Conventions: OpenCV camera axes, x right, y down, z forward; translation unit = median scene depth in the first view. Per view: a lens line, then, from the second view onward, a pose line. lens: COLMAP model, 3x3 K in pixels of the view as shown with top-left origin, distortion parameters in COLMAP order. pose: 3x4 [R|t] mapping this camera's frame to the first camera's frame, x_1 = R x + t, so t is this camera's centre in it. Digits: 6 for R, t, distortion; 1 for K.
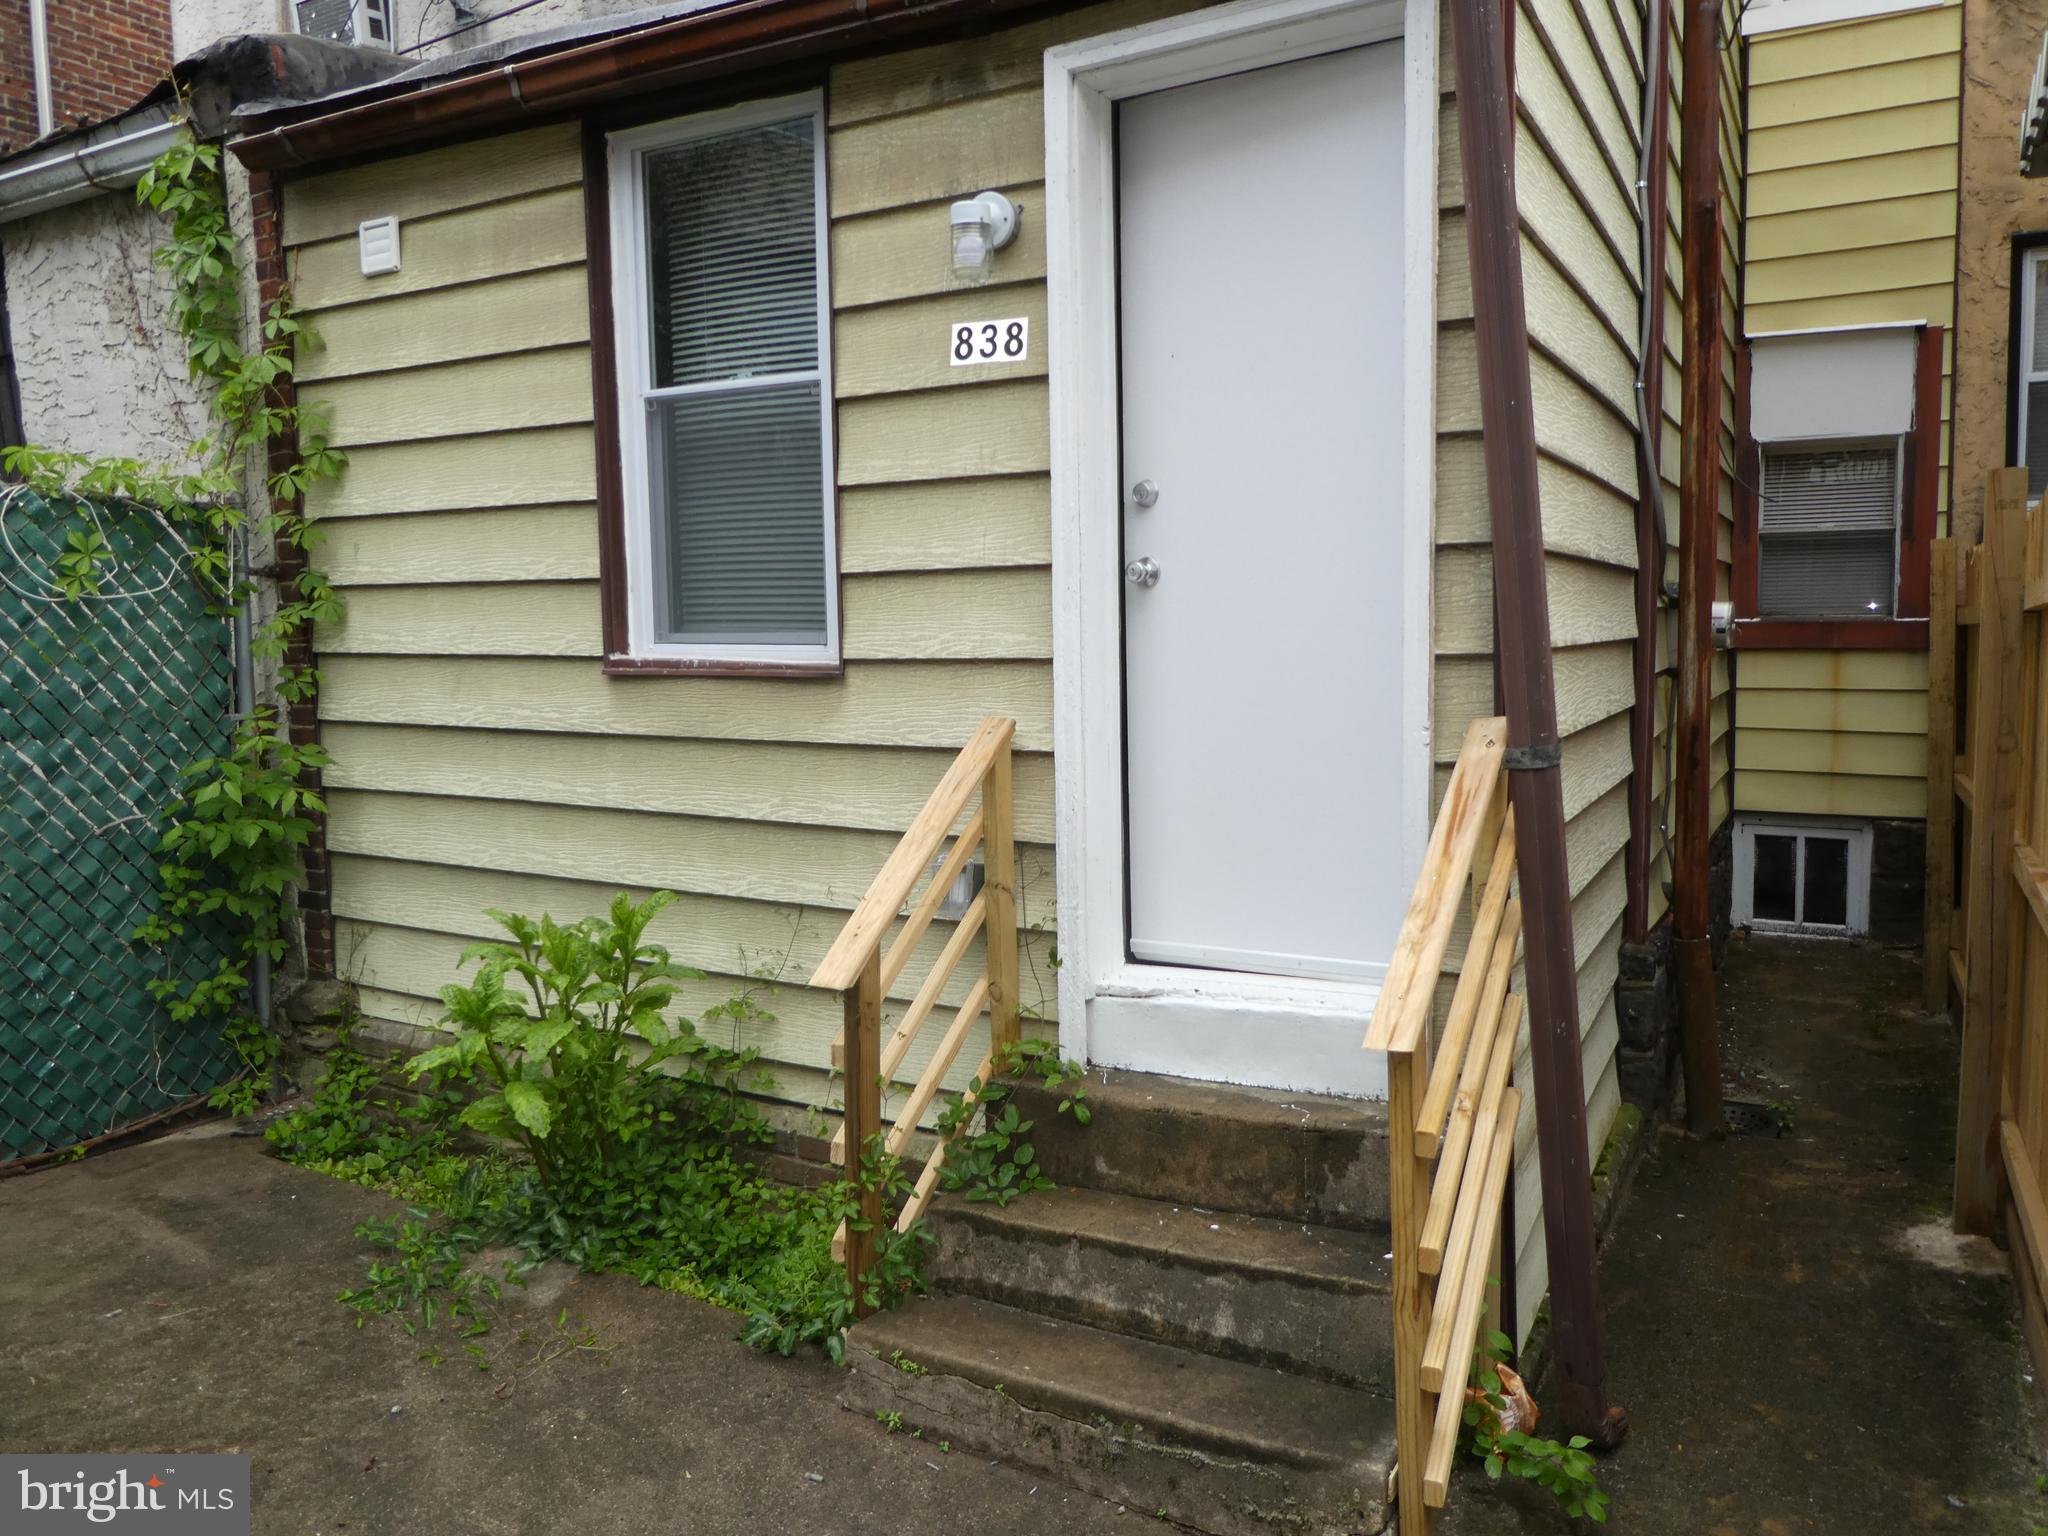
lens RADIAL K [[1465.9, 0, 1025.4], [0, 1465.9, 756.4], [0, 0, 1]] dist [-0.040935, 0.051378]
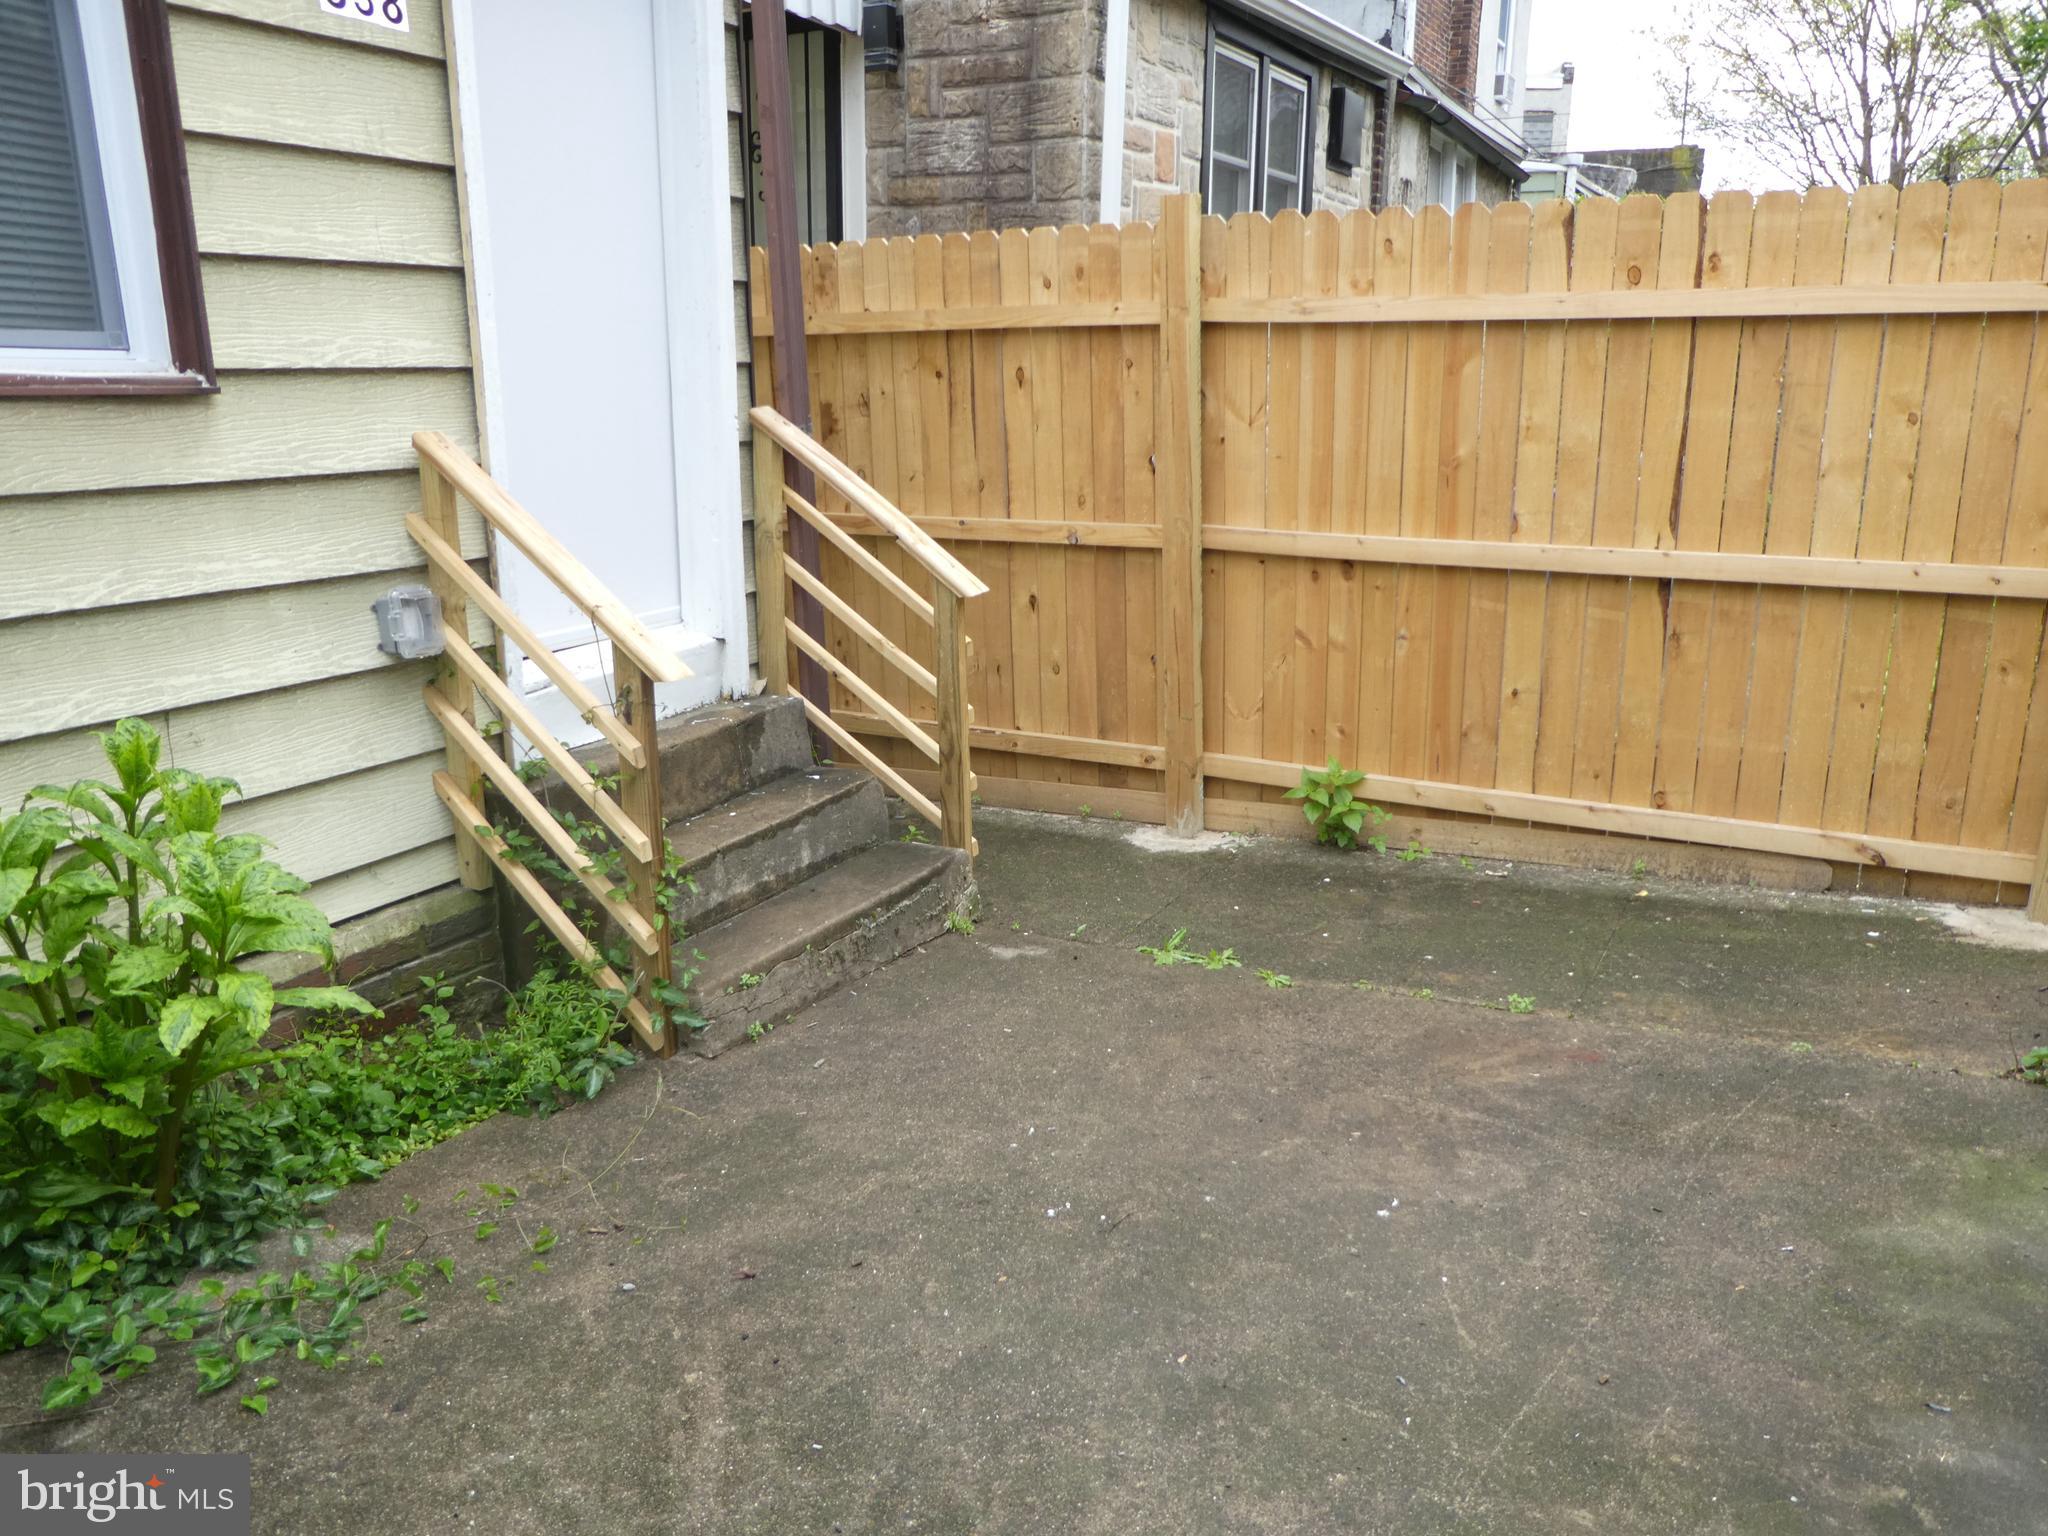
lens RADIAL K [[1465.9, 0, 1025.4], [0, 1465.9, 756.4], [0, 0, 1]] dist [-0.040935, 0.051378]
pose [[0.003237, -0.245452, 0.969403, -1.089293], [0.093178, 0.965265, 0.244093, -0.019813], [-0.995644, 0.089537, 0.025996, 0.684380]]
